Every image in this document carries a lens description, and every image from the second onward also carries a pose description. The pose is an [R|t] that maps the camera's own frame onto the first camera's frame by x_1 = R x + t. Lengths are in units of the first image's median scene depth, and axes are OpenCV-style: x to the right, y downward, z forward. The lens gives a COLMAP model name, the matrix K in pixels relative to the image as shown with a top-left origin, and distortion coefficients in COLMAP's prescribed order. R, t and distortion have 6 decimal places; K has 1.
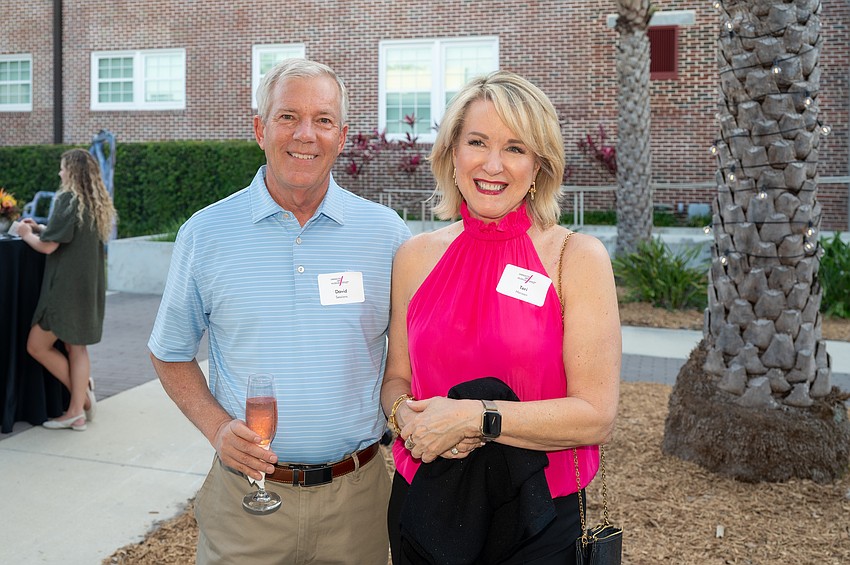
lens RADIAL K [[1093.6, 0, 425.0], [0, 1093.6, 282.5], [0, 0, 1]] dist [-0.001054, 0.000639]
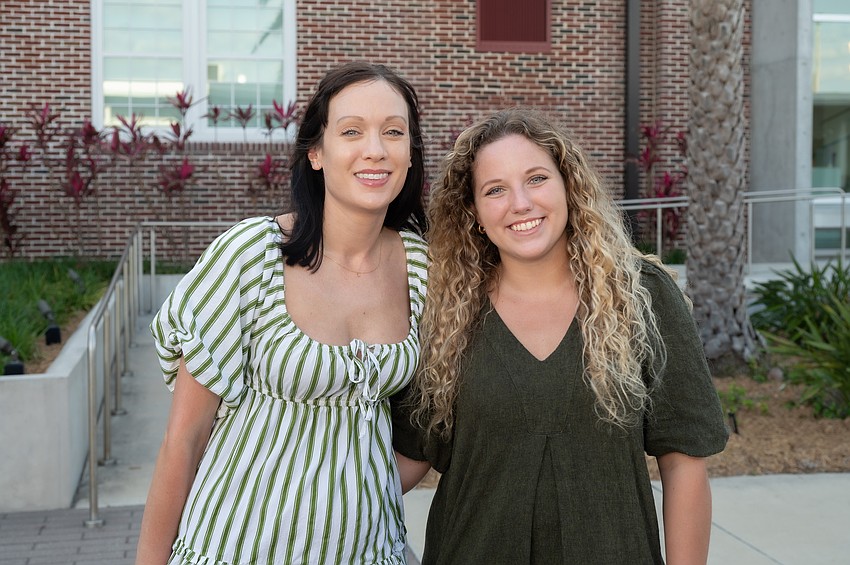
lens RADIAL K [[1093.6, 0, 425.0], [0, 1093.6, 282.5], [0, 0, 1]] dist [-0.001054, 0.000639]
pose [[0.872416, -0.054257, 0.485742, -0.186852], [0.061985, 0.998077, 0.000156, -0.044559], [-0.484817, 0.029973, 0.874102, 0.432047]]
